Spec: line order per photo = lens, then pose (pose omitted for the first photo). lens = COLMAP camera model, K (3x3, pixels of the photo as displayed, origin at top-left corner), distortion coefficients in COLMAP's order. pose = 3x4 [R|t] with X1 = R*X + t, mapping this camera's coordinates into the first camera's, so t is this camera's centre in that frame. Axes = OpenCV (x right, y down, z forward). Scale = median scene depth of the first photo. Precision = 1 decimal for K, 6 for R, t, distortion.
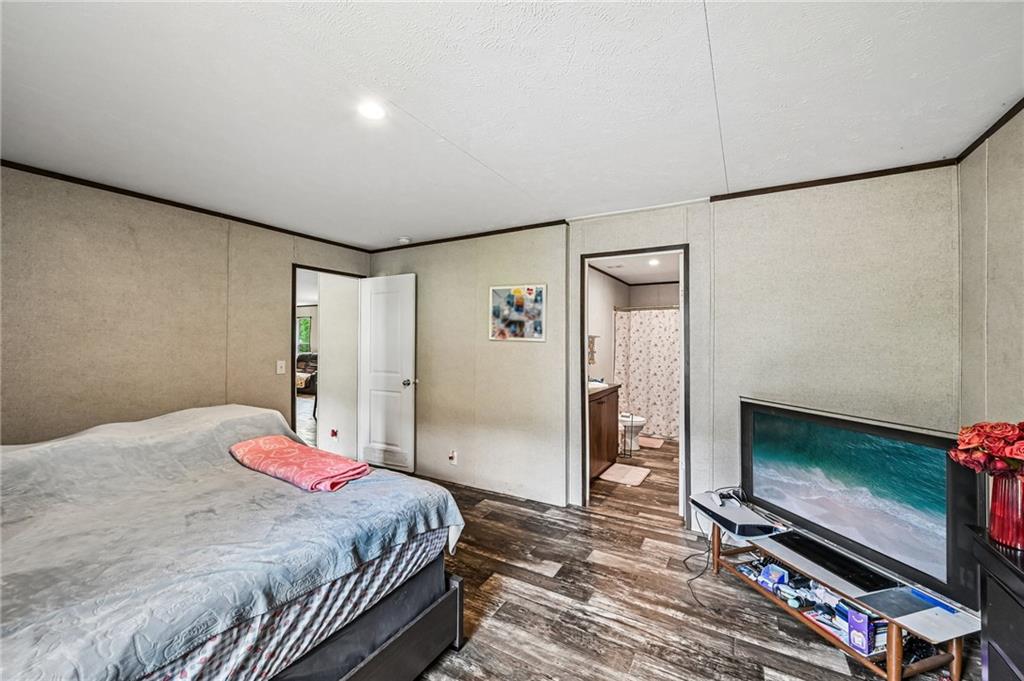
lens RADIAL K [[403.8, 0, 512.4], [0, 403.8, 340.1], [0, 0, 1]] dist [-0.002433, -0.000082]
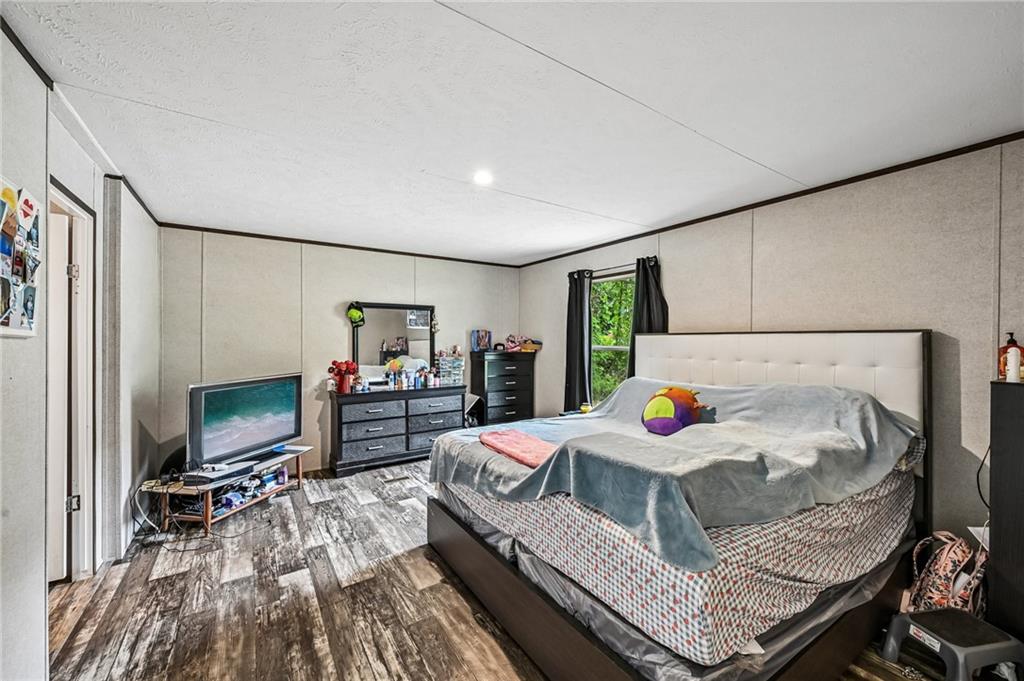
lens RADIAL K [[395.0, 0, 512.3], [0, 395.0, 339.1], [0, 0, 1]] dist [-0.001556, -0.000107]
pose [[-0.899429, -0.007008, 0.437010, -0.791728], [-0.012041, 0.999889, -0.008748, 0.003309], [-0.436901, -0.013131, -0.899414, 1.654253]]
